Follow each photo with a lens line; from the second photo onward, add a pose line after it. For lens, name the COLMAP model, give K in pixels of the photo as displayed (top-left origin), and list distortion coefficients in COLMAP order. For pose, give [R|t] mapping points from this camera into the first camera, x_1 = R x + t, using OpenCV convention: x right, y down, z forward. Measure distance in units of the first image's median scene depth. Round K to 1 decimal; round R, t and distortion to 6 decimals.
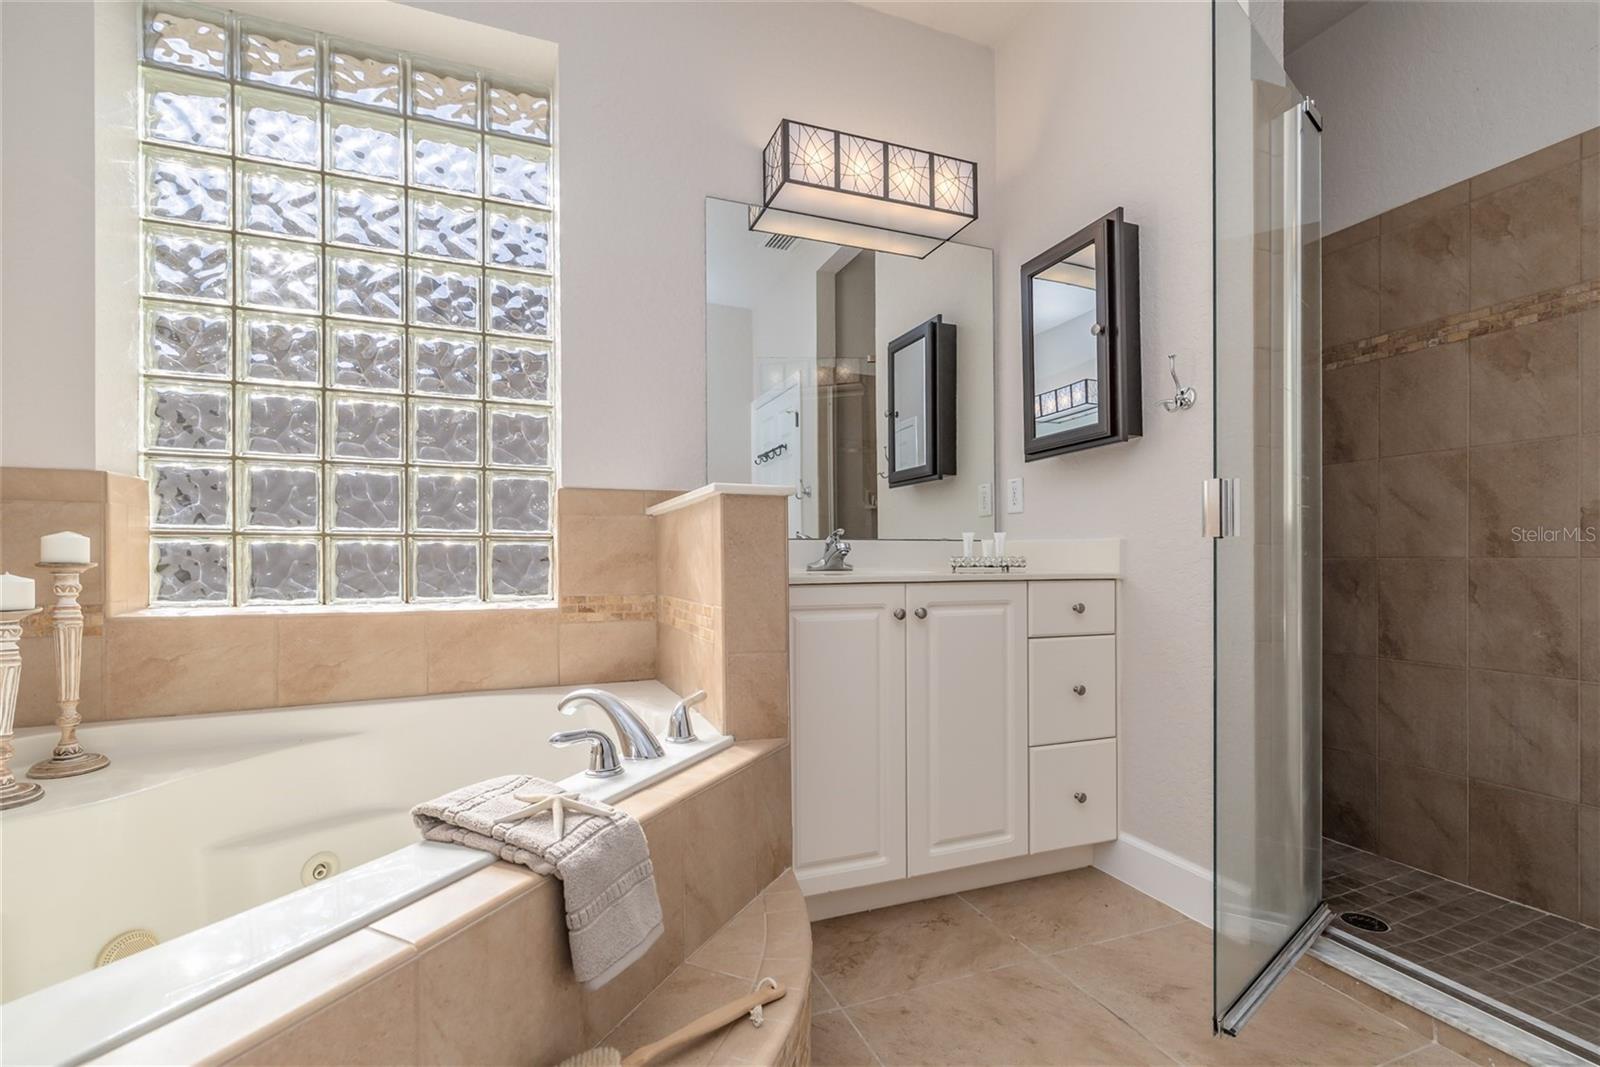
lens RADIAL K [[689.7, 0, 795.3], [0, 689.7, 555.9], [0, 0, 1]] dist [0.001671, 0.000319]
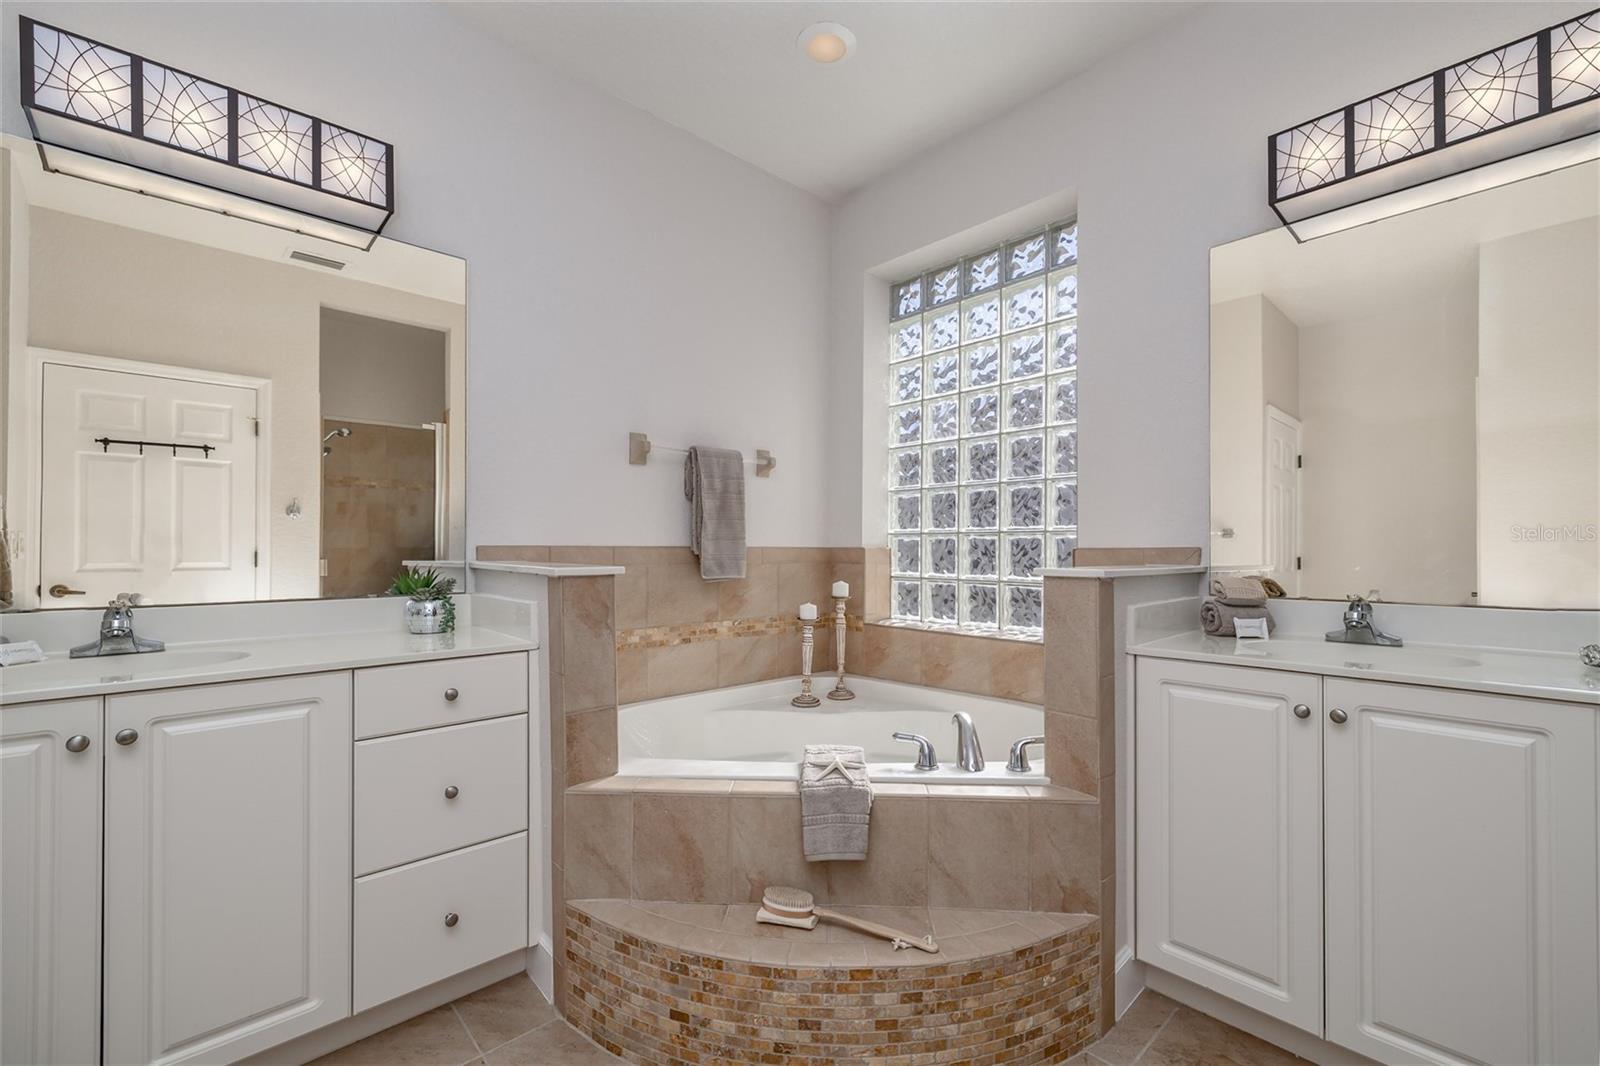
lens RADIAL K [[675.1, 0, 800.0], [0, 675.1, 533.0], [0, 0, 1]] dist [0.000545, 0.000324]
pose [[0.366102, -0.023748, -0.930272, 0.697645], [0.004827, 0.999709, -0.023621, -0.116917], [0.930562, 0.004157, 0.366110, 0.128355]]
